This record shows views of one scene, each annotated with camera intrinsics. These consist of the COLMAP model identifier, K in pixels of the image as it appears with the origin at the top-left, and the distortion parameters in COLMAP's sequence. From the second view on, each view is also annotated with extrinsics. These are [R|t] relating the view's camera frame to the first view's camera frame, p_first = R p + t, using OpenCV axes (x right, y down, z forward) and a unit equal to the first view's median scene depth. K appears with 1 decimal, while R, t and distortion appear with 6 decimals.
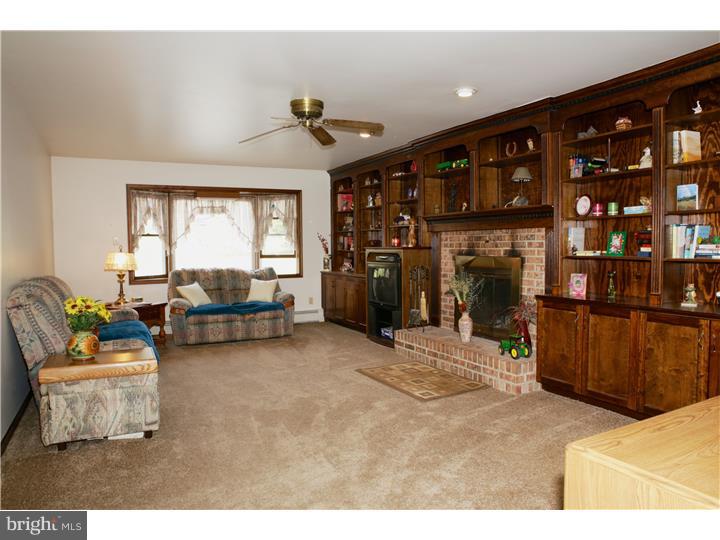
lens RADIAL K [[495.9, 0, 359.8], [0, 495.9, 265.6], [0, 0, 1]] dist [-0.010276, -0.001357]
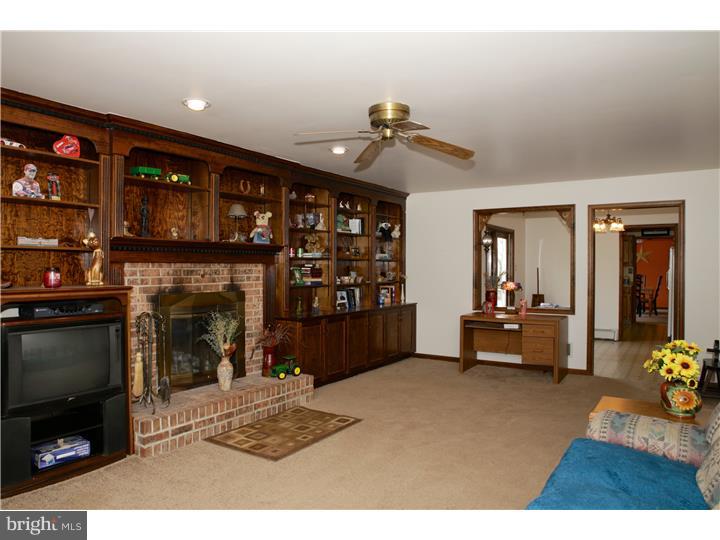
lens RADIAL K [[511.2, 0, 357.9], [0, 511.2, 272.6], [0, 0, 1]] dist [-0.032519, -0.001911]
pose [[-0.468257, -0.005997, 0.883572, -0.736889], [0.037017, 0.998966, 0.026397, -0.074260], [-0.882817, 0.045068, -0.467550, 1.280451]]
